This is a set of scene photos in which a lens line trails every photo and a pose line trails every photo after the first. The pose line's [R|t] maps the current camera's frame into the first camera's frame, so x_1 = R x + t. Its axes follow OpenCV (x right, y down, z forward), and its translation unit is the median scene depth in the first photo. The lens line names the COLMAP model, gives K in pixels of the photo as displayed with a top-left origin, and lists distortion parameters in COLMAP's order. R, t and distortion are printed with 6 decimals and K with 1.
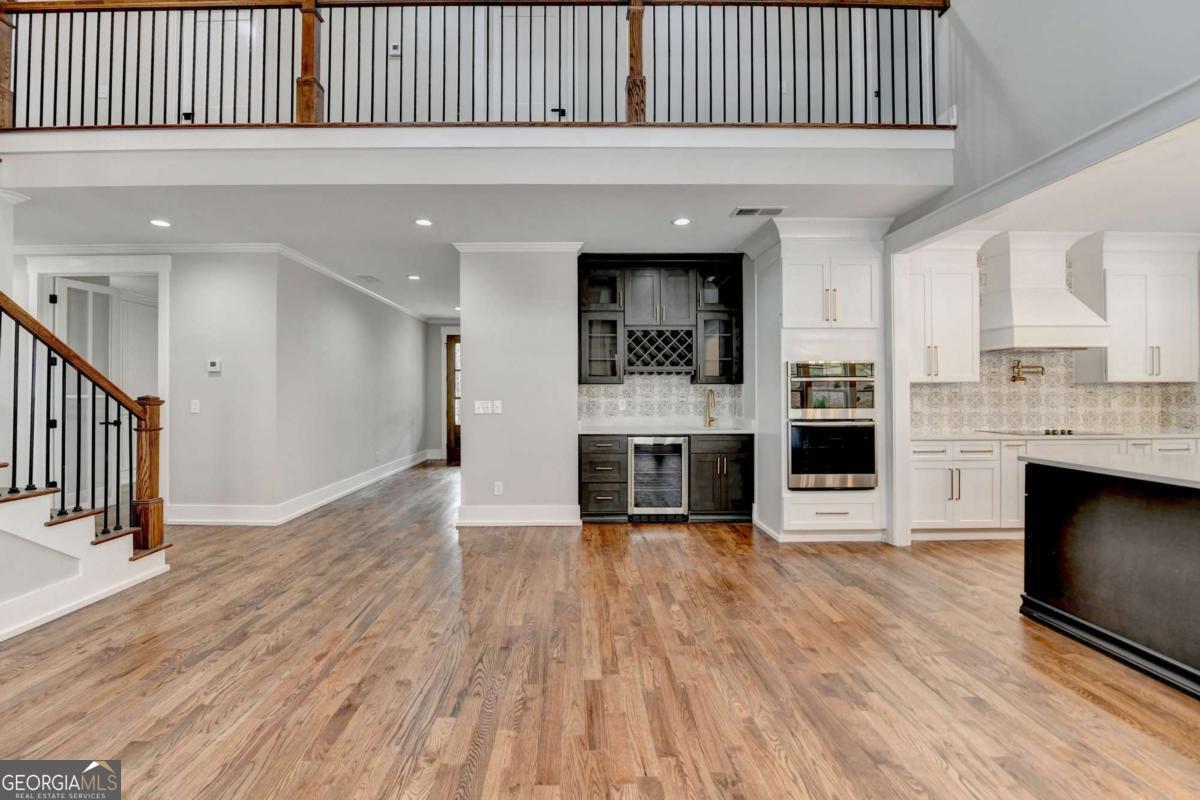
lens RADIAL K [[487.3, 0, 578.1], [0, 487.3, 393.4], [0, 0, 1]] dist [-0.018470, -0.000418]
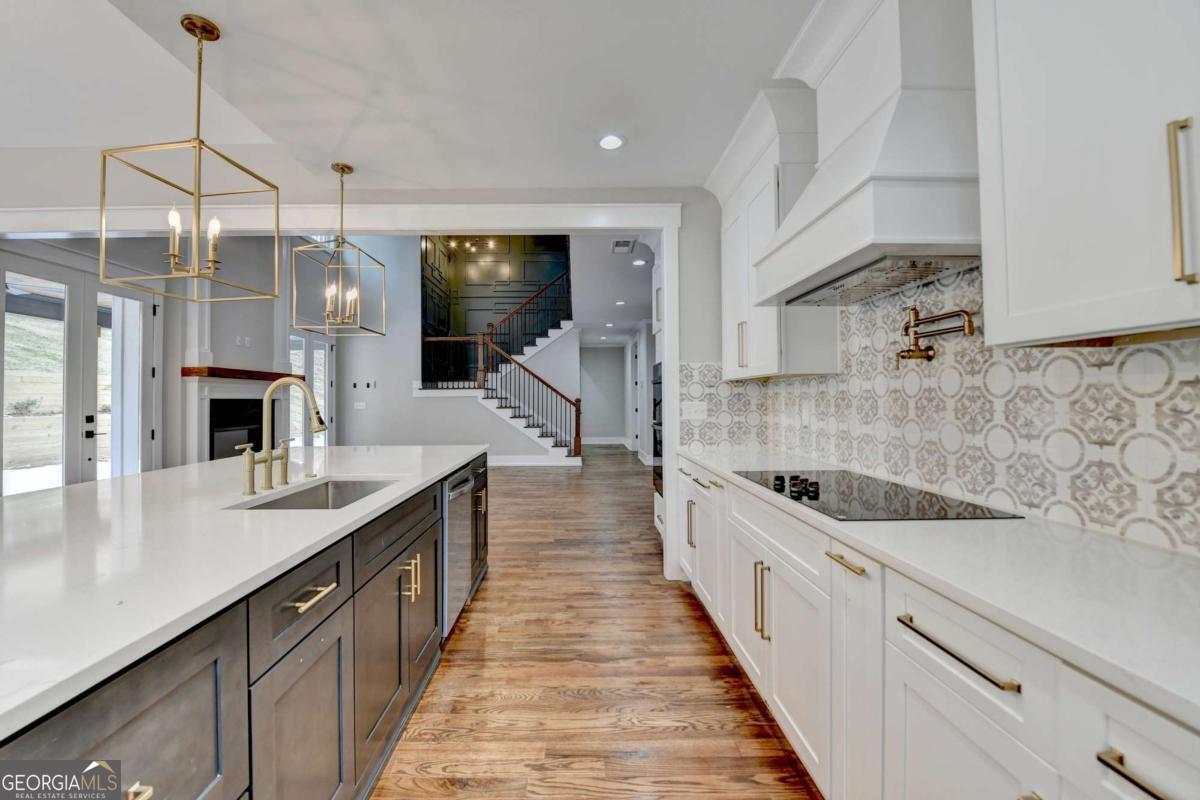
lens RADIAL K [[487.3, 0, 578.1], [0, 487.3, 393.4], [0, 0, 1]] dist [-0.018470, -0.000418]
pose [[-0.005068, -0.009077, -0.999946, 1.428606], [0.007207, 0.999933, -0.009113, 0.002810], [0.999961, -0.007252, -0.005002, 0.801444]]
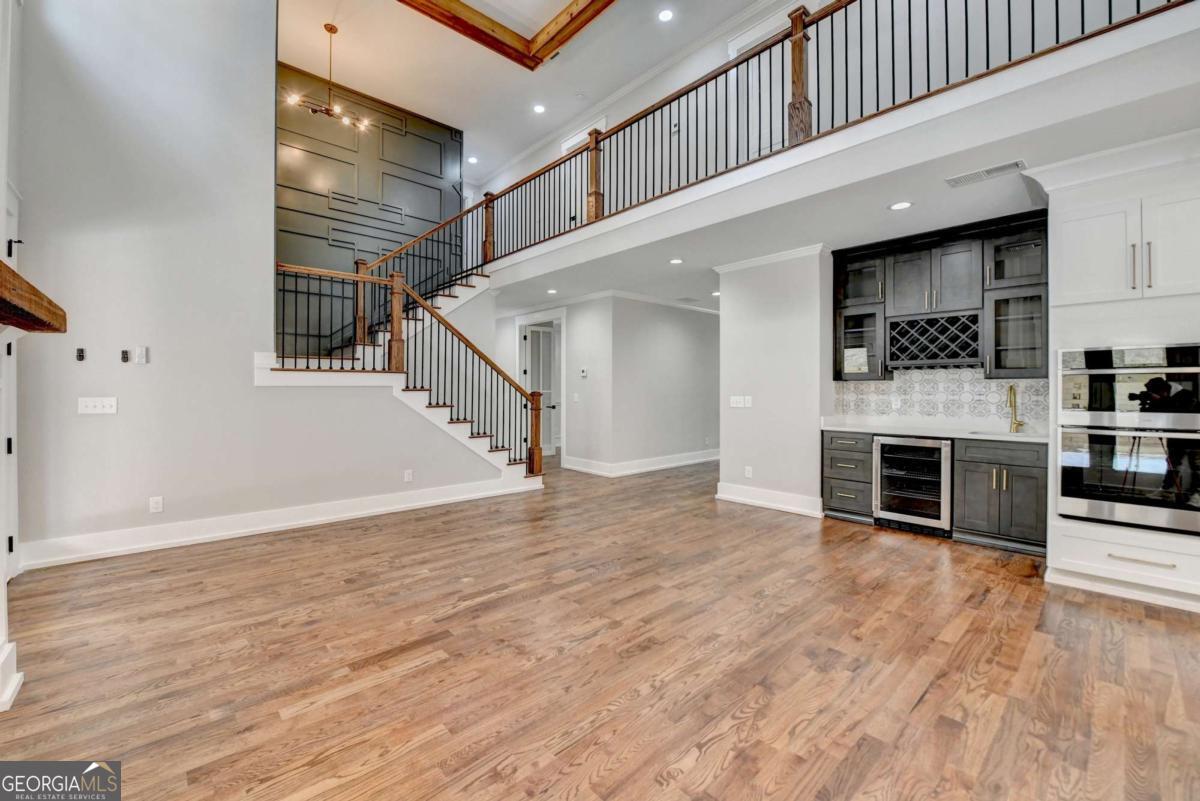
lens RADIAL K [[486.5, 0, 568.1], [0, 486.5, 394.1], [0, 0, 1]] dist [-0.019892, -0.000336]
pose [[0.639076, 0.008282, -0.769099, 0.483196], [-0.001822, 0.999956, 0.009255, -0.000011], [0.769141, -0.004513, 0.639063, -0.072881]]
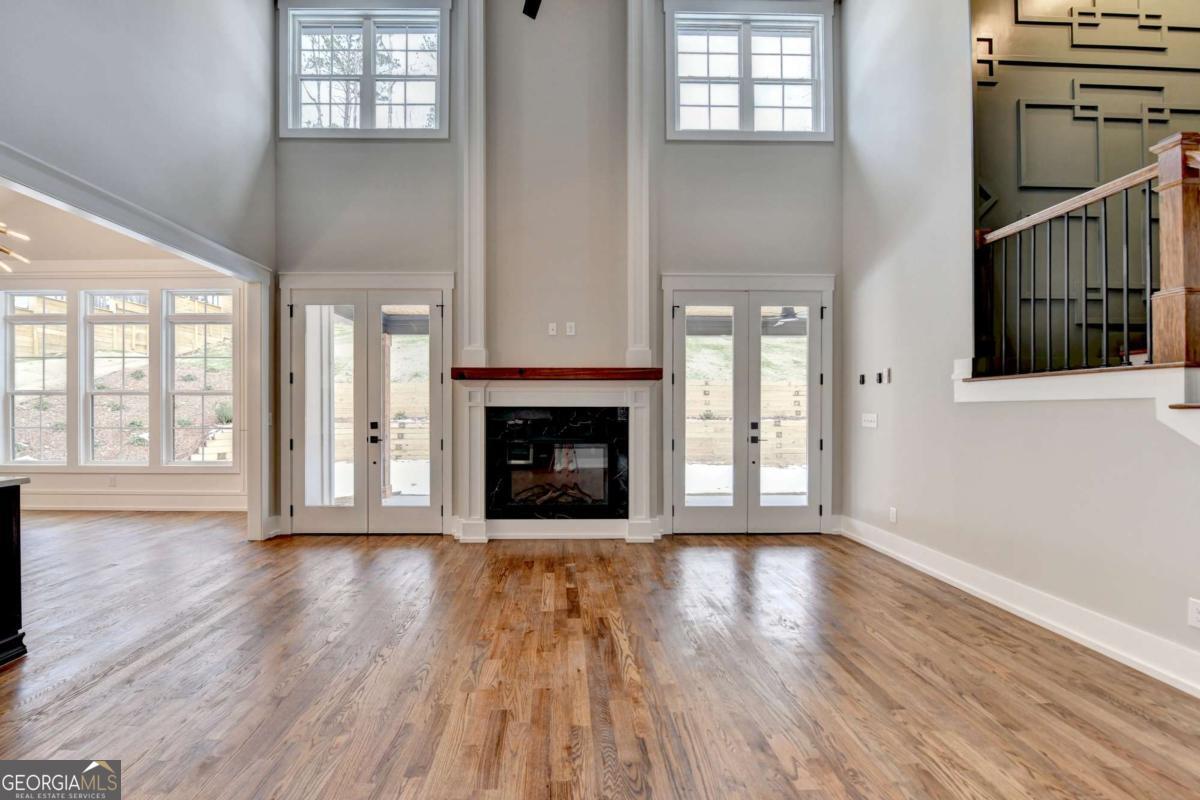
lens RADIAL K [[482.2, 0, 569.4], [0, 482.2, 403.5], [0, 0, 1]] dist [-0.017731, -0.000264]
pose [[-0.999935, 0.001194, -0.011304, -0.046230], [0.001294, 0.999960, -0.008850, 0.001842], [0.011293, -0.008864, -0.999897, 0.868337]]
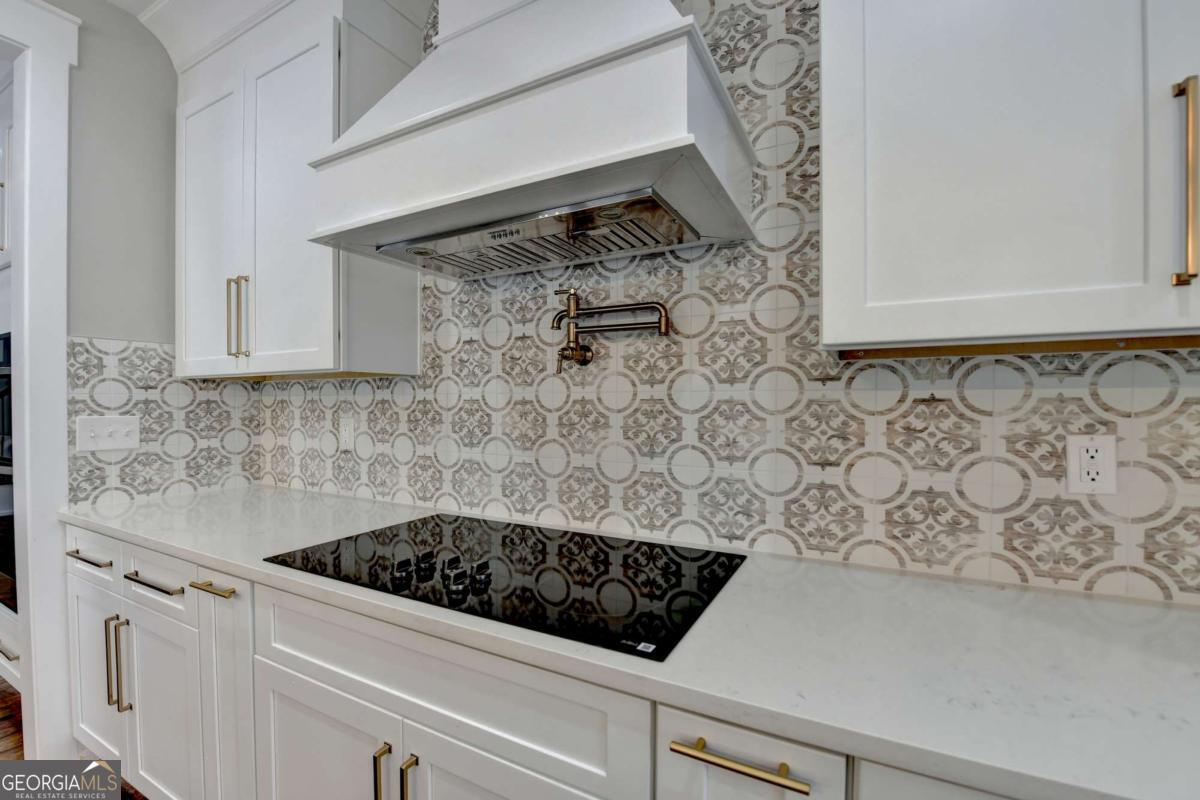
lens RADIAL K [[492.2, 0, 519.9], [0, 492.2, 416.8], [0, 0, 1]] dist [-0.000146, -0.000398]
pose [[0.869396, 0.016082, -0.493855, 1.134320], [-0.009260, 0.999825, 0.016257, 0.003310], [0.494030, -0.009561, 0.869392, 0.792561]]
